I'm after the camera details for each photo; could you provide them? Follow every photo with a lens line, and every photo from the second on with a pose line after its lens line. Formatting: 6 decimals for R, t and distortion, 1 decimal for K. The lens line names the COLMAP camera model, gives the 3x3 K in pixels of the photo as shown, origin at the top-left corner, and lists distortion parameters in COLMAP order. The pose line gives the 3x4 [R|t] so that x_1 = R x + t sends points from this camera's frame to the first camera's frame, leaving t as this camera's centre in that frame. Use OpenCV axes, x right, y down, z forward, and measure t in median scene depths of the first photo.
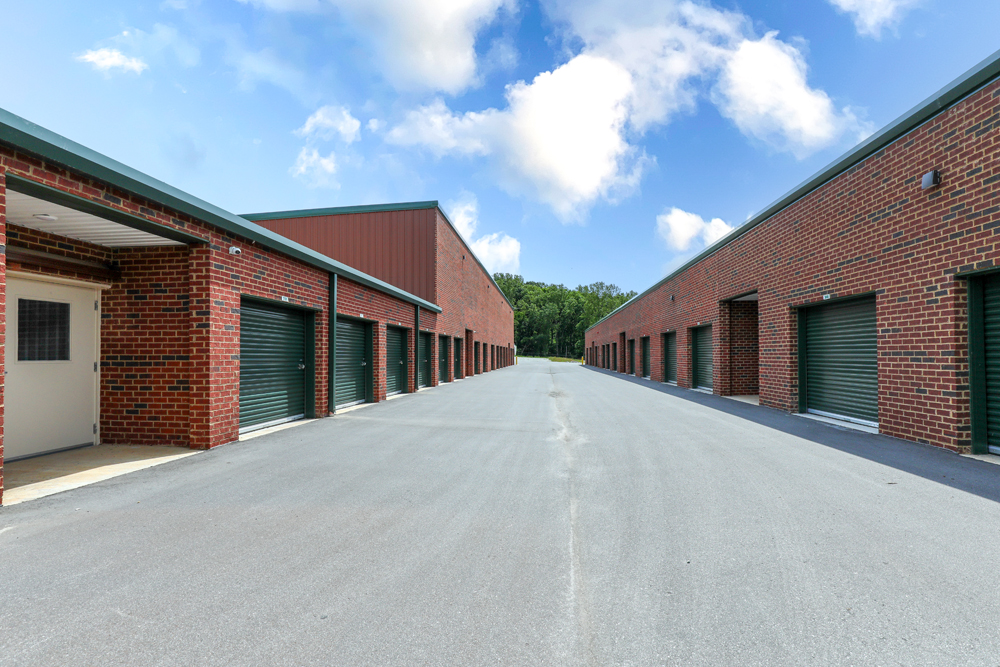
lens RADIAL K [[473.0, 0, 524.3], [0, 473.0, 344.3], [0, 0, 1]] dist [-0.009743, 0.003821]
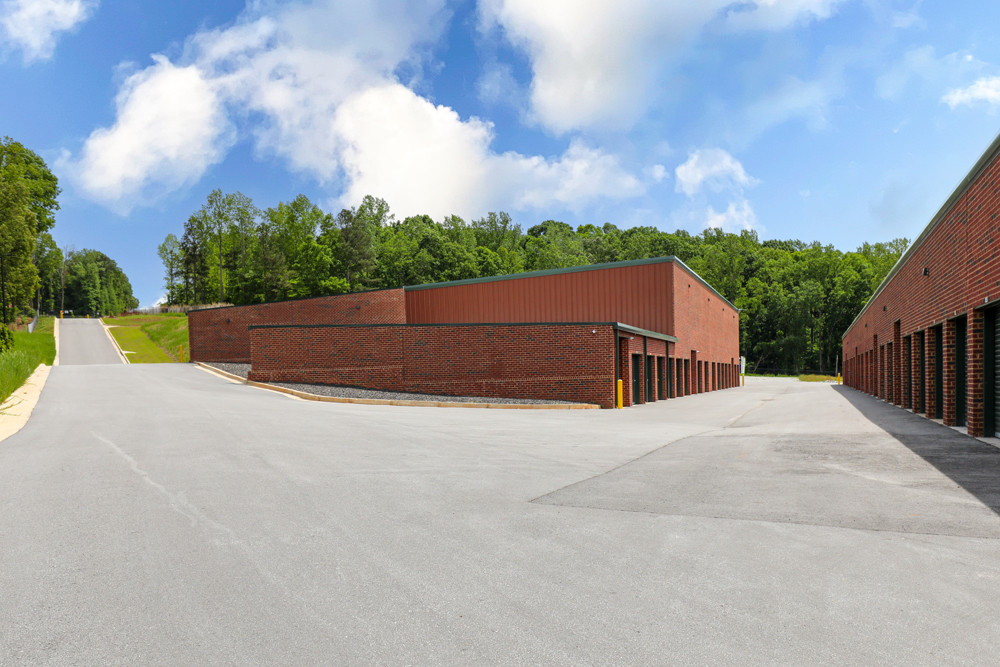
lens RADIAL K [[869.5, 0, 488.9], [0, 869.5, 399.7], [0, 0, 1]] dist [0.002736, 0.002053]
pose [[0.953628, -0.006259, -0.300922, 0.141698], [0.021792, 0.998596, 0.048288, -0.107362], [0.300197, -0.052607, 0.952425, -4.386455]]
